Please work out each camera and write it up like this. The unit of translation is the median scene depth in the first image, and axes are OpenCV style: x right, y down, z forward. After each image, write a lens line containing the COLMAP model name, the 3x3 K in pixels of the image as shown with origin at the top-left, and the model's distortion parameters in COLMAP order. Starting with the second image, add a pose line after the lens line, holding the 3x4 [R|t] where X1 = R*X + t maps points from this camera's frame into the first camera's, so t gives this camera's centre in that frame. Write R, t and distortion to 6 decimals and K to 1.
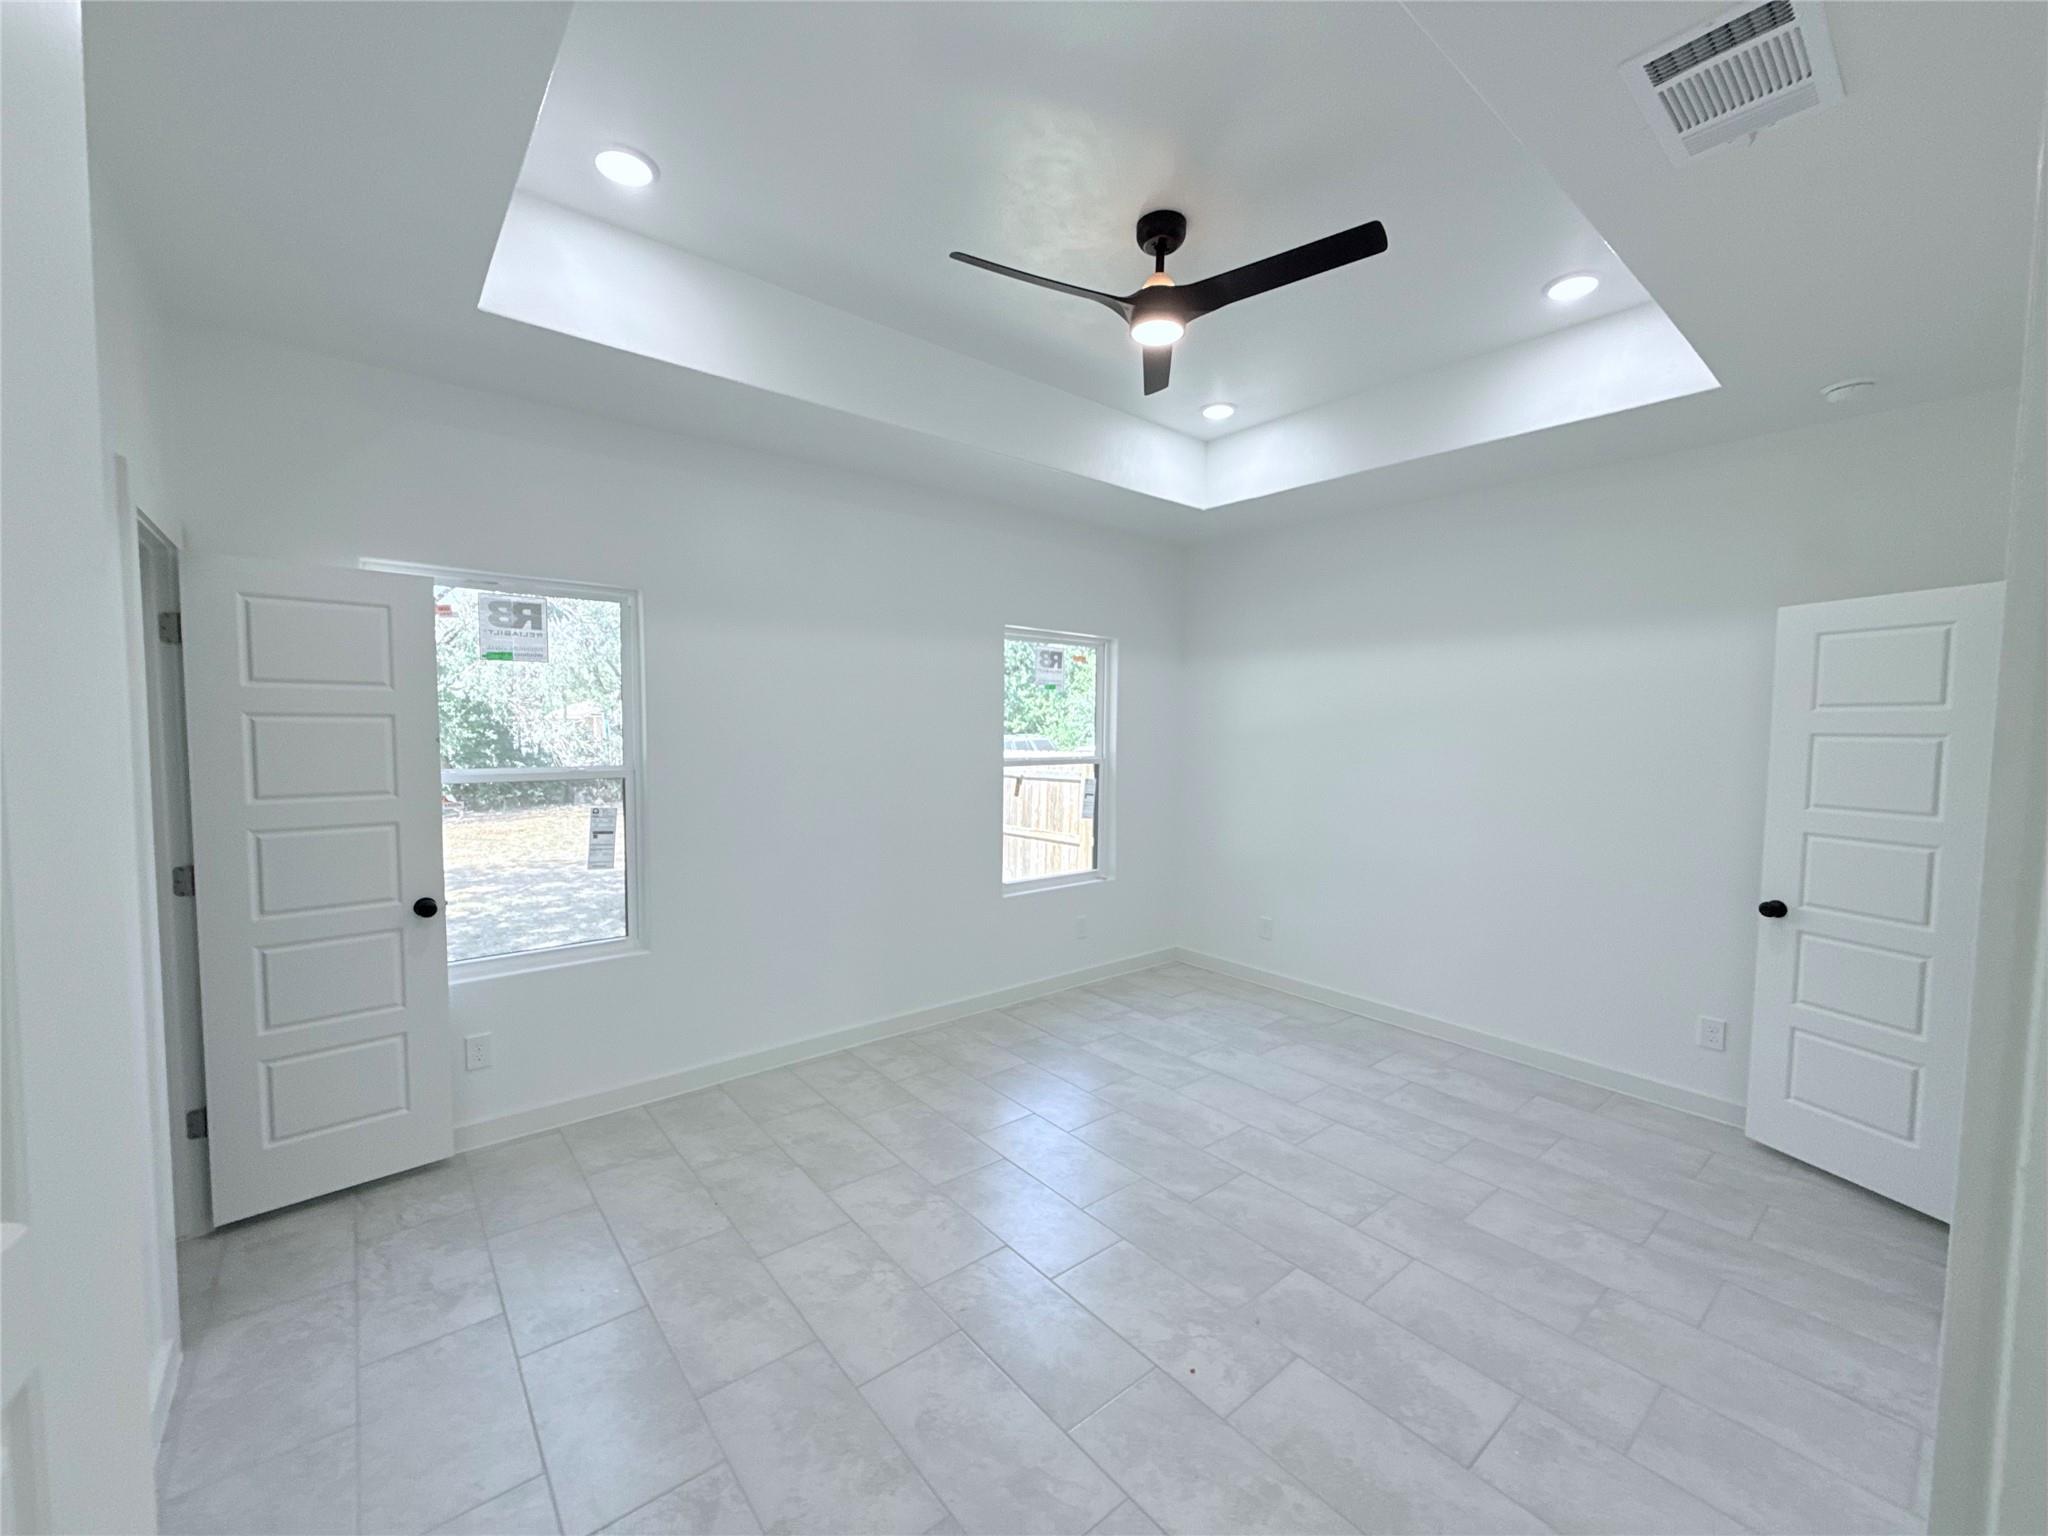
lens RADIAL K [[817.4, 0, 1023.4], [0, 817.4, 766.4], [0, 0, 1]] dist [-0.001853, -0.000009]
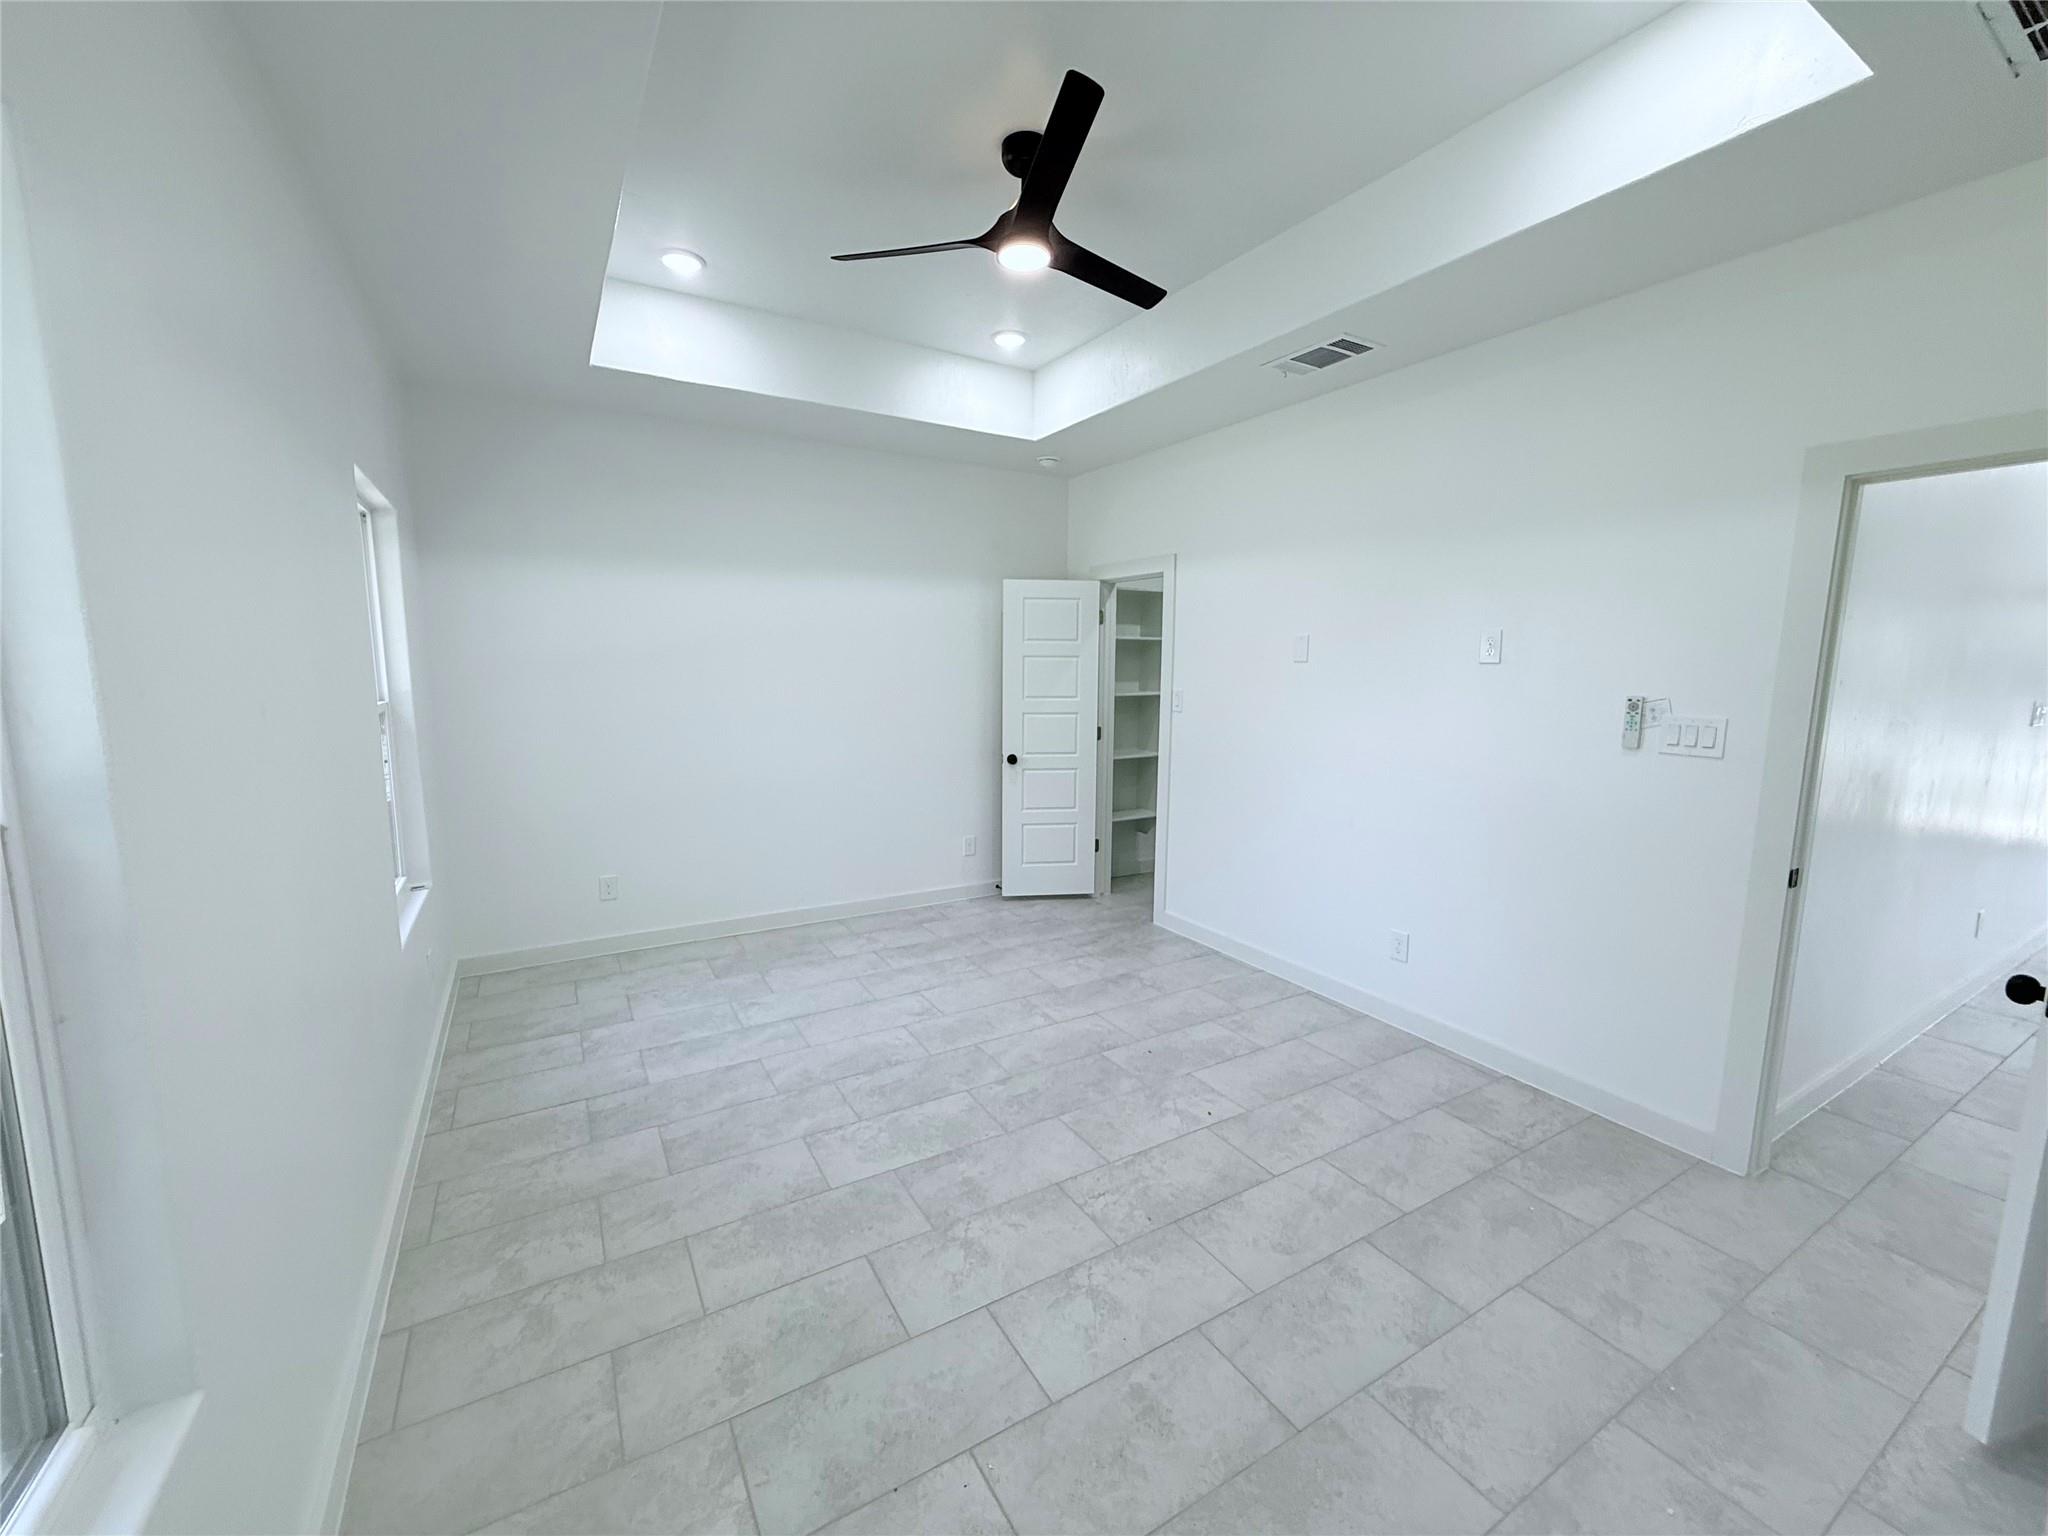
lens RADIAL K [[817.4, 0, 1023.4], [0, 817.4, 766.4], [0, 0, 1]] dist [-0.001853, -0.000009]
pose [[0.154408, -0.138409, 0.978264, -0.696847], [0.045233, 0.990091, 0.132943, -0.034180], [-0.986971, 0.023722, 0.159139, 0.658761]]
